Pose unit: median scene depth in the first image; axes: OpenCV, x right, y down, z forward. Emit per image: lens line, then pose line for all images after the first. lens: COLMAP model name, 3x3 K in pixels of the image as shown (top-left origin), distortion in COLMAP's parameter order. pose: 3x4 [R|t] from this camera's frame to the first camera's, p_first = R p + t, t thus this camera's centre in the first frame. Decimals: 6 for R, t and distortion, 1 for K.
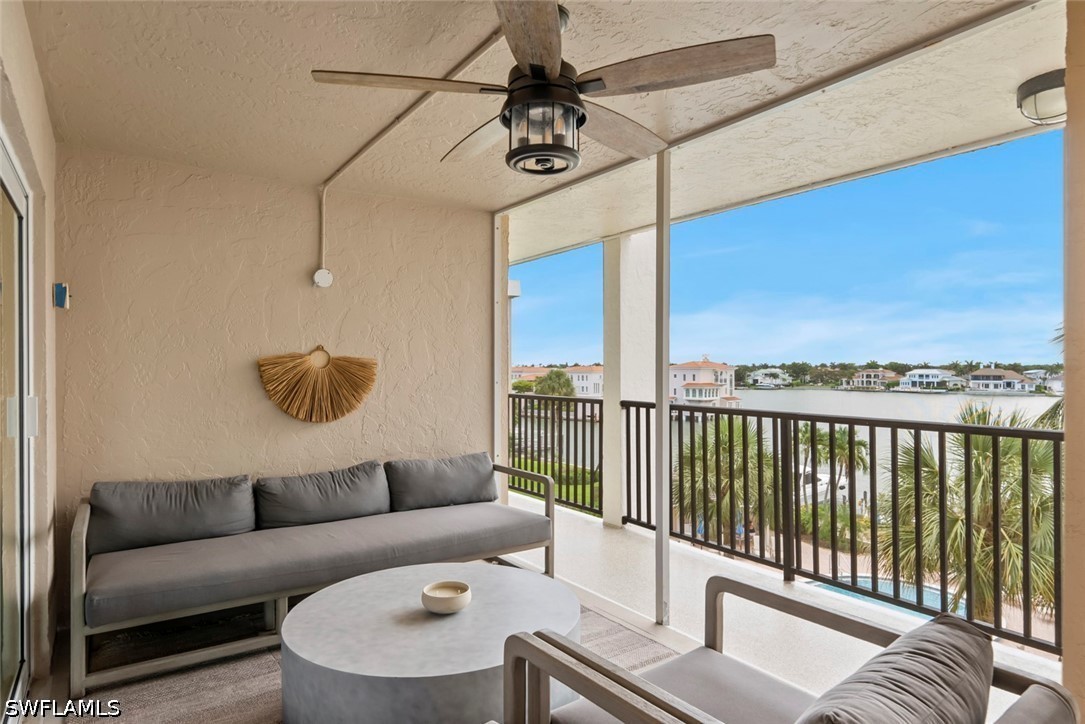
lens RADIAL K [[610.4, 0, 539.4], [0, 610.4, 356.8], [0, 0, 1]] dist [-0.009934, -0.001871]
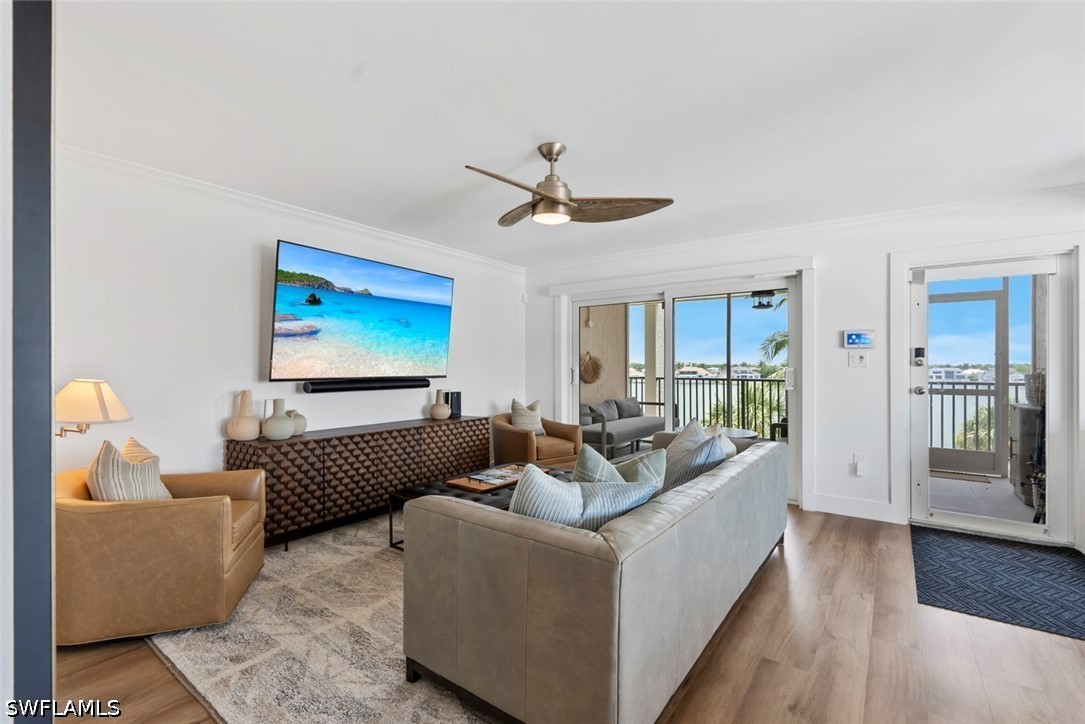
lens RADIAL K [[476.3, 0, 538.7], [0, 476.3, 358.9], [0, 0, 1]] dist [-0.001322, 0.000519]
pose [[0.944336, 0.006118, 0.328927, -1.160642], [-0.007419, 0.999969, 0.002699, 0.006522], [-0.328900, -0.004989, 0.944352, -0.712861]]
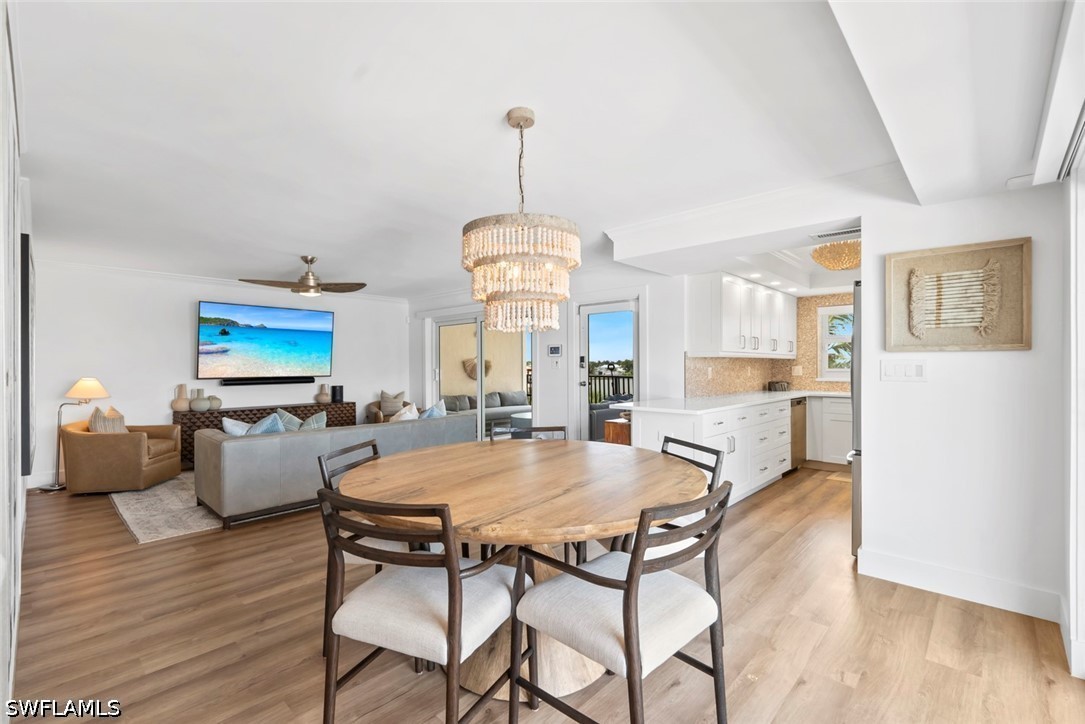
lens RADIAL K [[476.3, 0, 548.0], [0, 476.3, 357.4], [0, 0, 1]] dist [-0.001322, 0.000519]
pose [[0.973343, -0.002538, 0.229339, -0.567462], [0.001710, 0.999991, 0.003806, -0.022220], [-0.229346, -0.003312, 0.973339, -1.524471]]
